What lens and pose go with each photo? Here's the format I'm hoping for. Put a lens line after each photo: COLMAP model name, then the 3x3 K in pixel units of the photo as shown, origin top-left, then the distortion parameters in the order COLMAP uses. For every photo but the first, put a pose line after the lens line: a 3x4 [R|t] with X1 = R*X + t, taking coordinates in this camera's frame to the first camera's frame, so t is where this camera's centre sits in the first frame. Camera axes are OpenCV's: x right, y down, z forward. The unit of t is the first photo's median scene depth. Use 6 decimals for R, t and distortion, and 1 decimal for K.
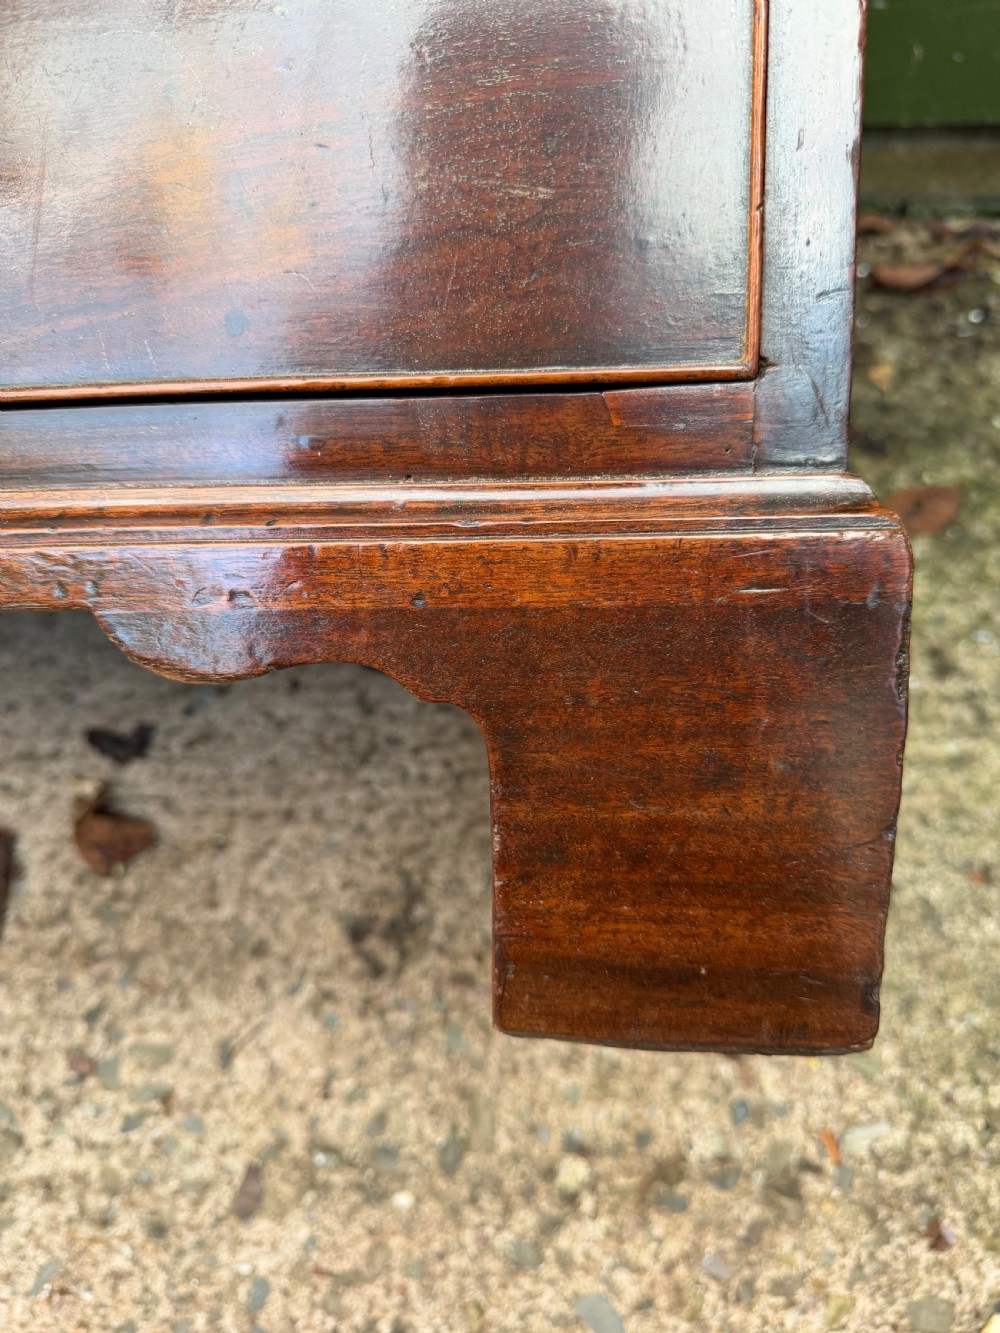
lens RADIAL K [[962.2, 0, 506.6], [0, 962.2, 694.6], [0, 0, 1]] dist [-0.007421, 0.000204]
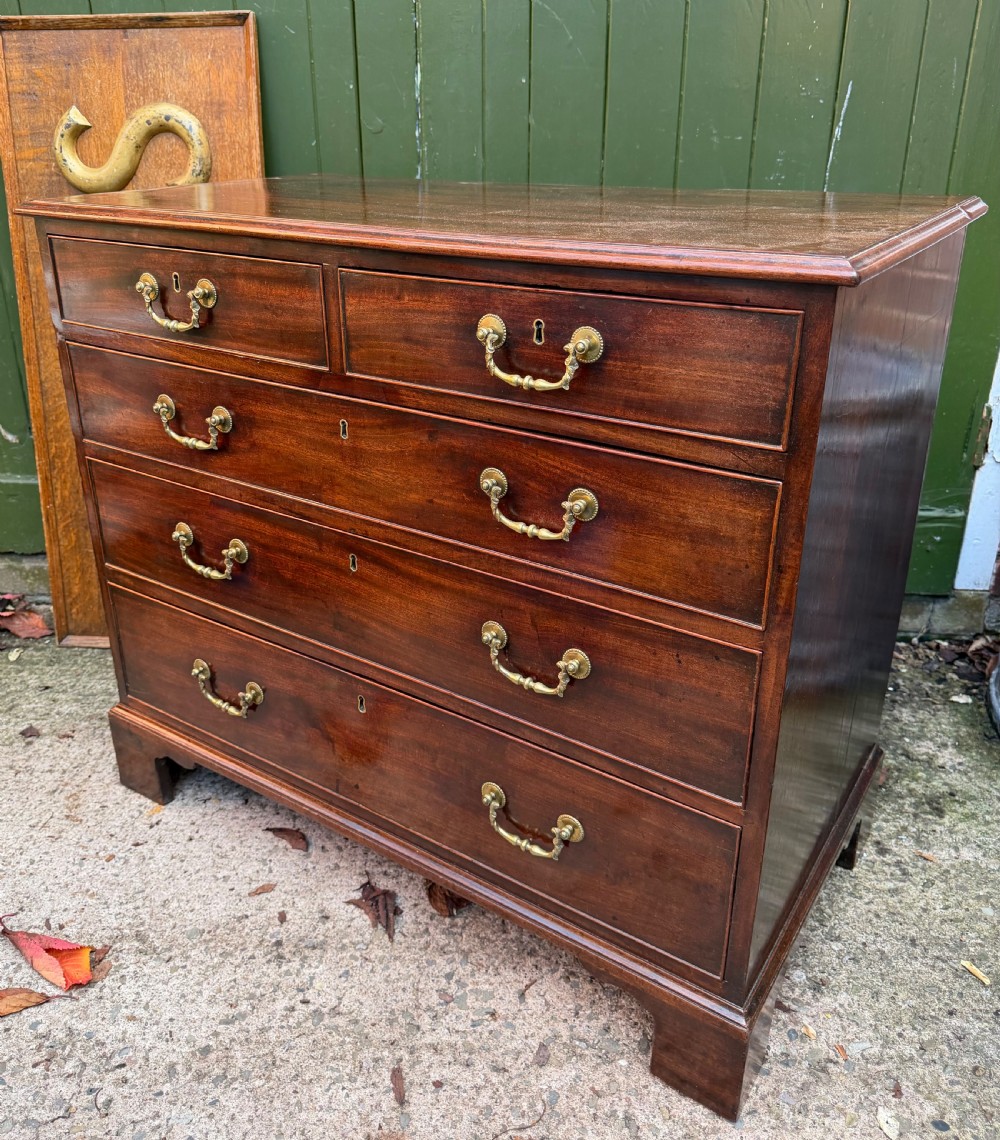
lens RADIAL K [[983.9, 0, 486.8], [0, 983.9, 504.4], [0, 0, 1]] dist [0.001892, -0.008353]
pose [[0.997290, 0.057111, -0.046388, -0.339870], [-0.073300, 0.825845, -0.559113, 0.695601], [0.006378, 0.560998, 0.827792, -1.239426]]
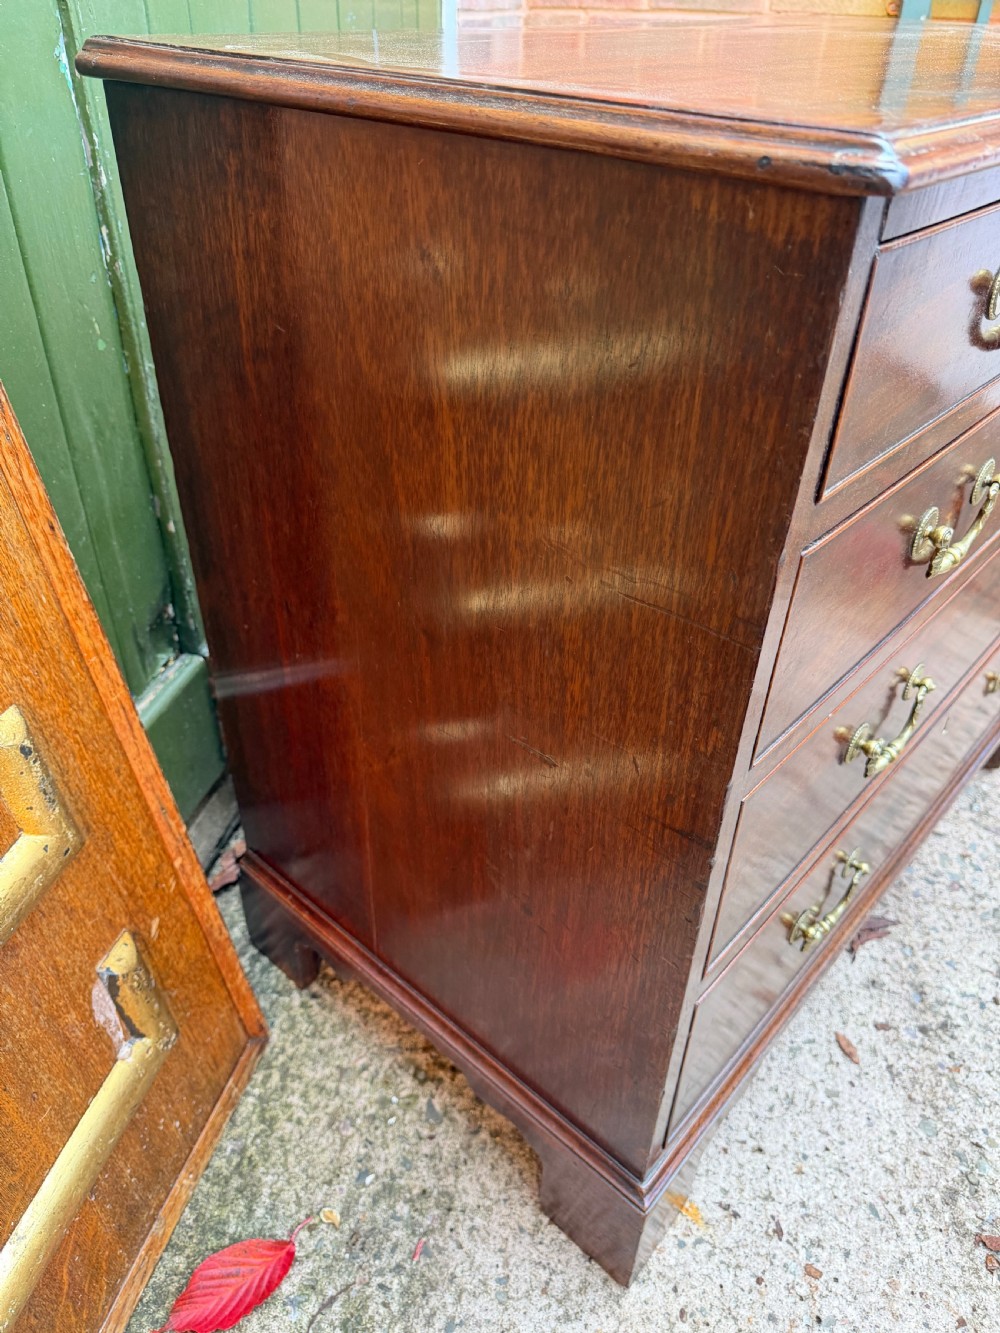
lens RADIAL K [[962.2, 0, 499.1], [0, 962.2, 662.5], [0, 0, 1]] dist [-0.007421, 0.000204]
pose [[0.203472, -0.535043, 0.819956, -2.139652], [0.796463, 0.577522, 0.179207, -1.065505], [-0.569426, 0.616601, 0.543651, 0.156555]]
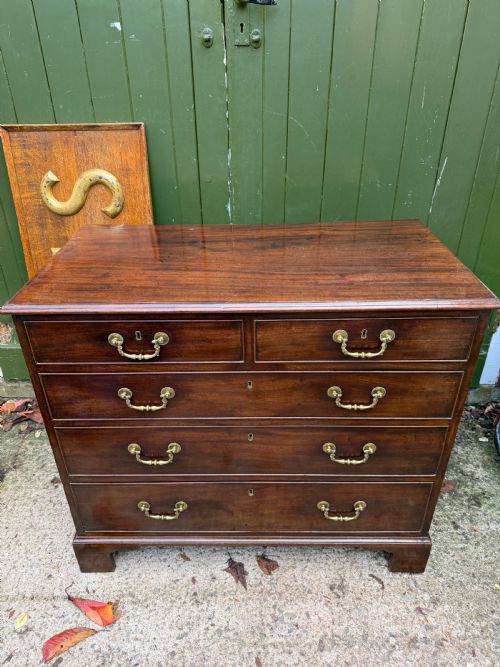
lens RADIAL K [[481.4, 0, 246.6], [0, 481.4, 331.9], [0, 0, 1]] dist [-0.007421, 0.000204]
pose [[0.999571, 0.025111, 0.015075, -0.662741], [-0.015860, 0.896787, -0.442179, 0.195135], [-0.024622, 0.441750, 0.896800, -1.587638]]
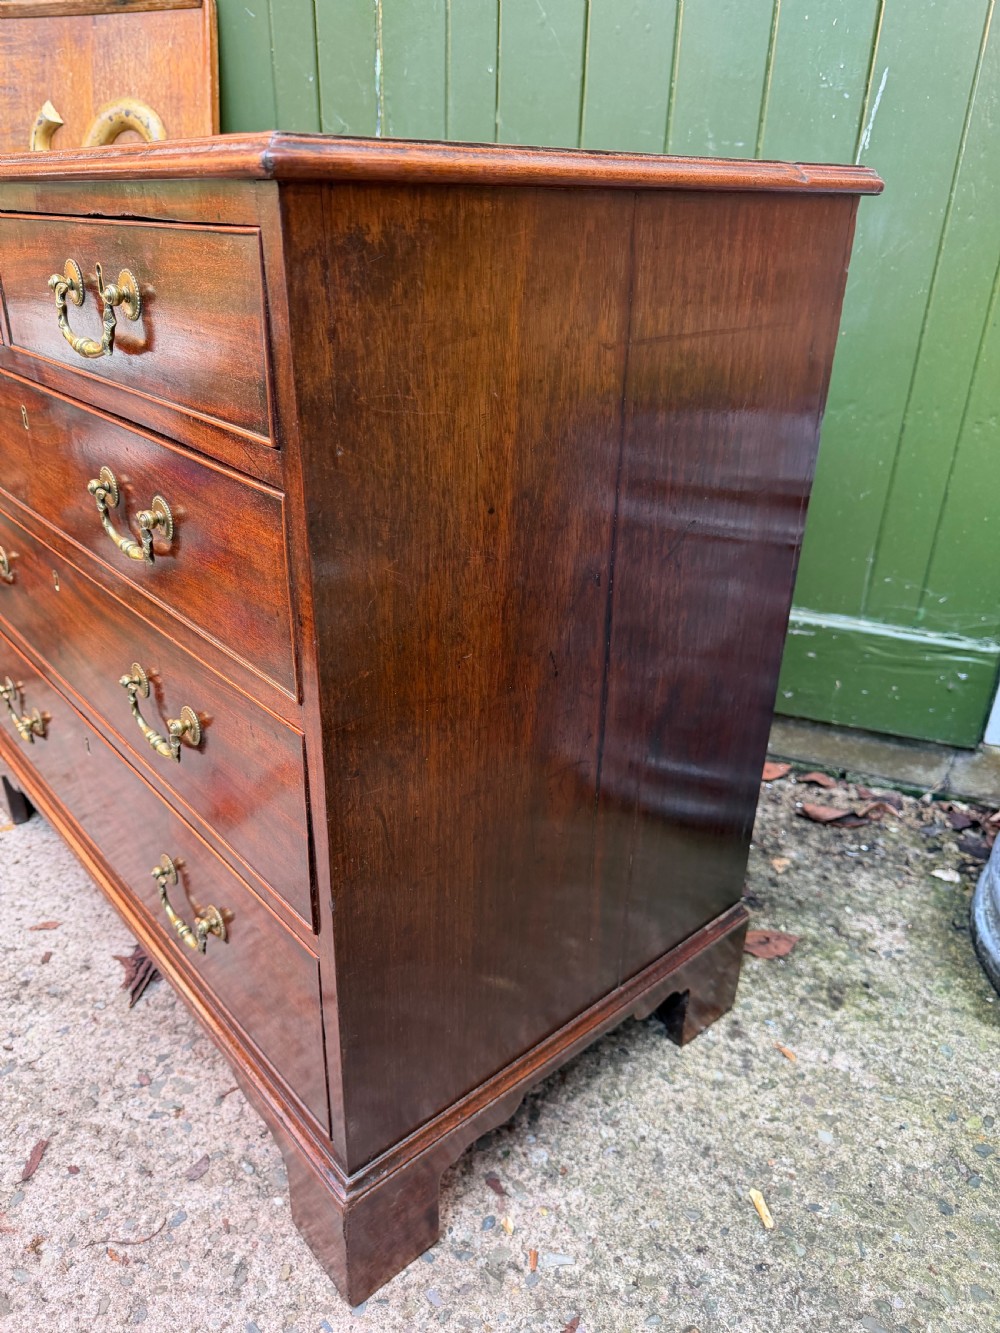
lens RADIAL K [[962.2, 0, 495.2], [0, 962.2, 662.0], [0, 0, 1]] dist [-0.007421, 0.000204]
pose [[0.945288, 0.196005, -0.260791, 0.478690], [-0.300925, 0.832597, -0.465001, 0.389958], [0.125992, 0.518039, 0.846027, -0.809834]]
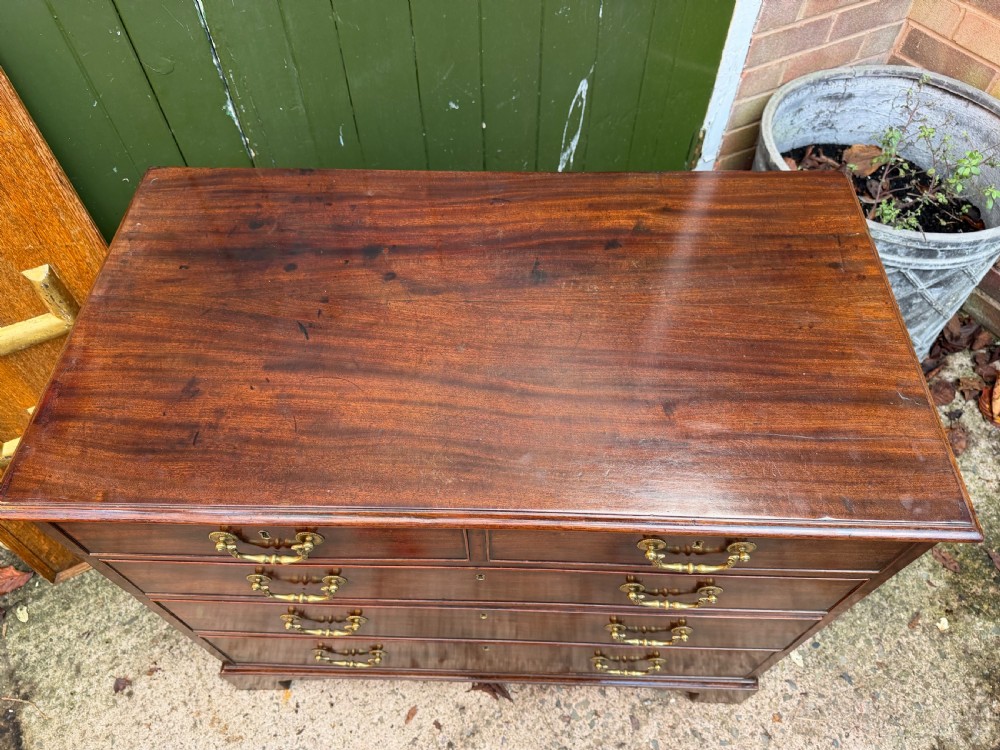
lens RADIAL K [[721.8, 0, 496.5], [0, 721.8, 376.6], [0, 0, 1]] dist [-0.007421, 0.000204]
pose [[0.876895, -0.374727, 0.301058, -0.979840], [0.383706, 0.922930, 0.031145, -0.862685], [-0.289526, 0.088207, 0.953097, -1.373413]]
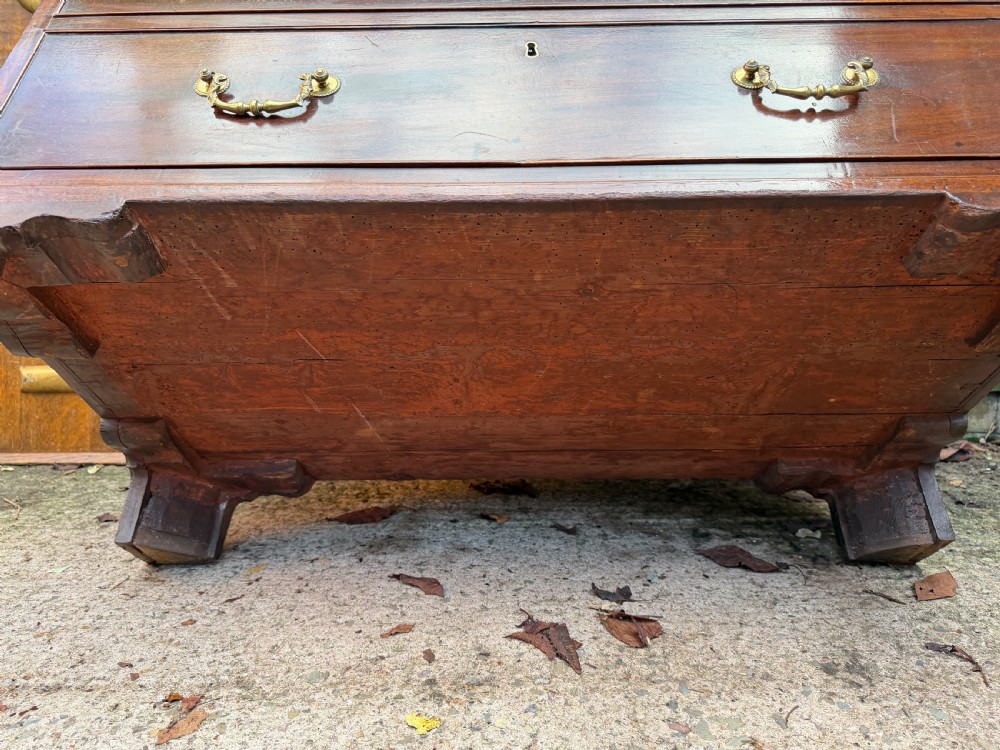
lens RADIAL K [[721.8, 0, 505.7], [0, 721.8, 382.0], [0, 0, 1]] dist [-0.007421, 0.000204]
pose [[0.999357, 0.035016, 0.007753, -0.750797], [-0.019050, 0.701435, -0.712478, 0.817699], [-0.030386, 0.711872, 0.701651, -0.088268]]
